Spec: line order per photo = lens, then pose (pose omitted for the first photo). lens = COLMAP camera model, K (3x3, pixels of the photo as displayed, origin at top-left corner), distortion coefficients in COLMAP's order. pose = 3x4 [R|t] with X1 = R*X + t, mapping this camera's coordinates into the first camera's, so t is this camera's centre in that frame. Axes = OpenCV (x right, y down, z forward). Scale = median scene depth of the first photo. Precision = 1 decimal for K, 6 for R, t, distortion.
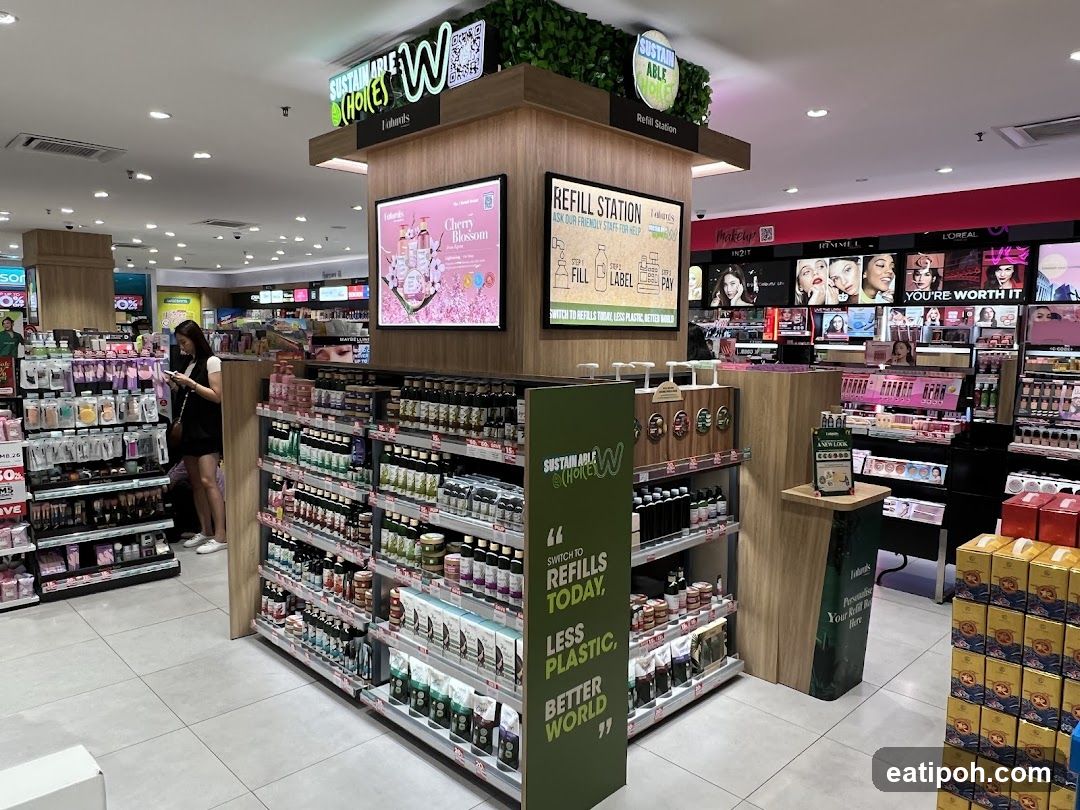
lens RADIAL K [[798.0, 0, 540.0], [0, 798.0, 405.0], [0, 0, 1]] dist [-0.008284, -0.002261]
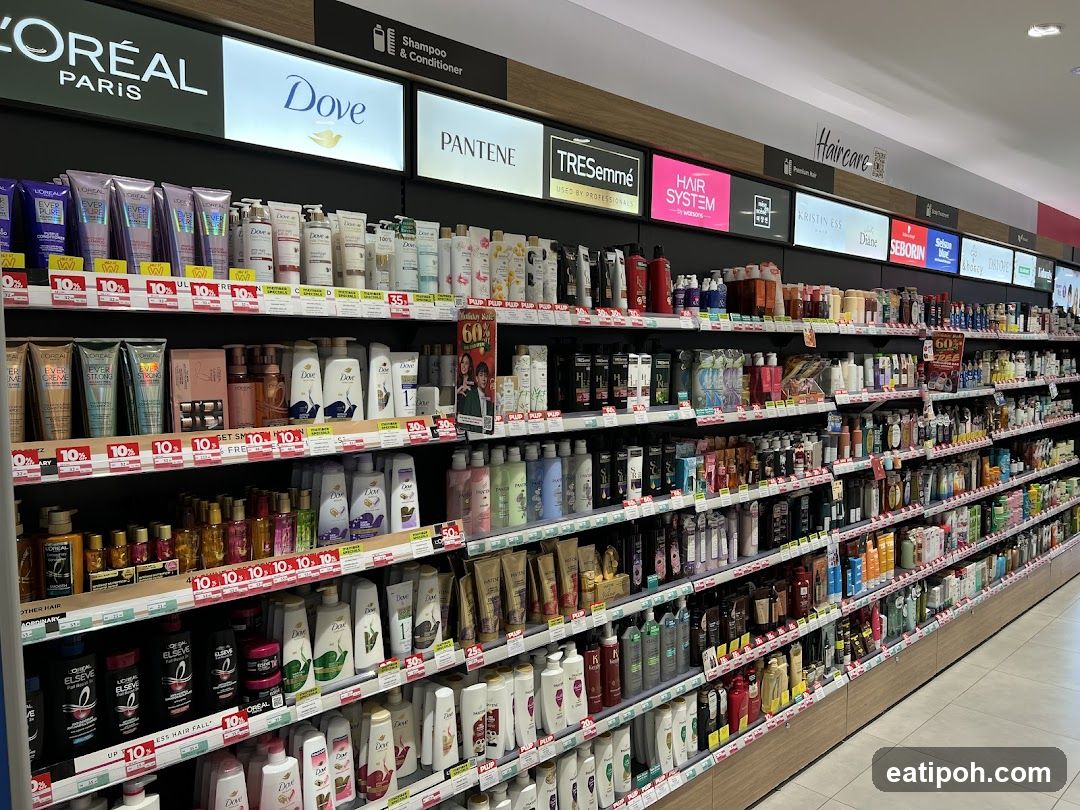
lens RADIAL K [[798.0, 0, 540.0], [0, 798.0, 405.0], [0, 0, 1]] dist [-0.008284, -0.002261]
pose [[-0.005227, -0.071921, 0.997397, -0.422719], [0.097350, 0.992636, 0.072088, -0.090370], [-0.995237, 0.097473, 0.001813, 0.894629]]
